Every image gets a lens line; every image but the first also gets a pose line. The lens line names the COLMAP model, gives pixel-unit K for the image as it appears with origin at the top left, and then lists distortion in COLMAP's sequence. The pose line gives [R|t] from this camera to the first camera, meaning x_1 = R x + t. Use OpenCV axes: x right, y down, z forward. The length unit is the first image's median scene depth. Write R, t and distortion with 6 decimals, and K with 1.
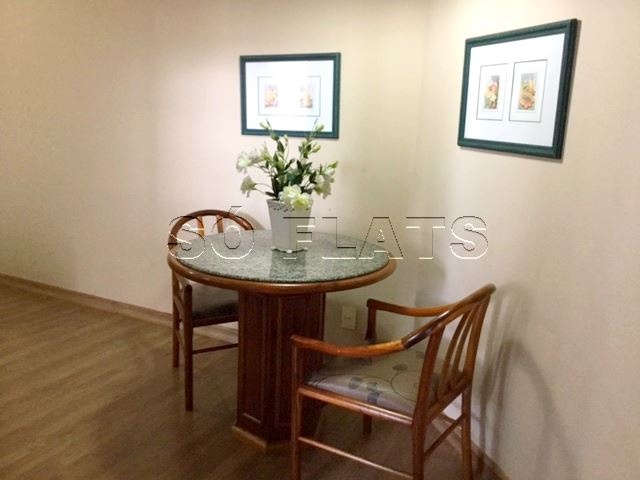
lens RADIAL K [[573.1, 0, 320.3], [0, 573.1, 238.5], [0, 0, 1]] dist [0.077305, -0.159547]
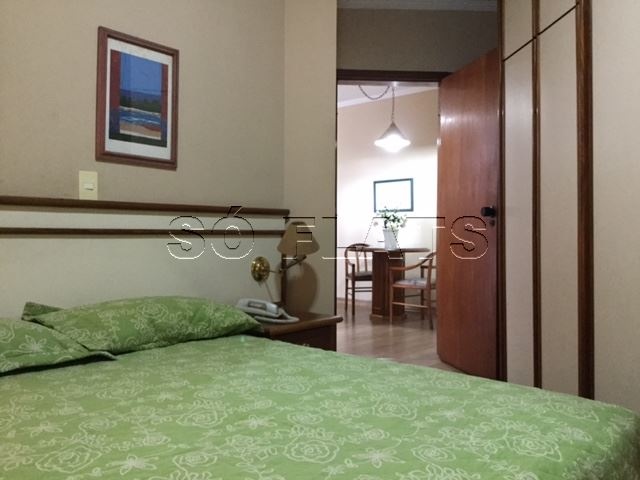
lens RADIAL K [[573.1, 0, 319.4], [0, 573.1, 236.5], [0, 0, 1]] dist [0.077305, -0.159547]
pose [[0.974766, -0.022211, -0.222119, 0.212336], [-0.024160, 0.978696, -0.203891, 0.508757], [0.221916, 0.204112, 0.953463, -1.617161]]
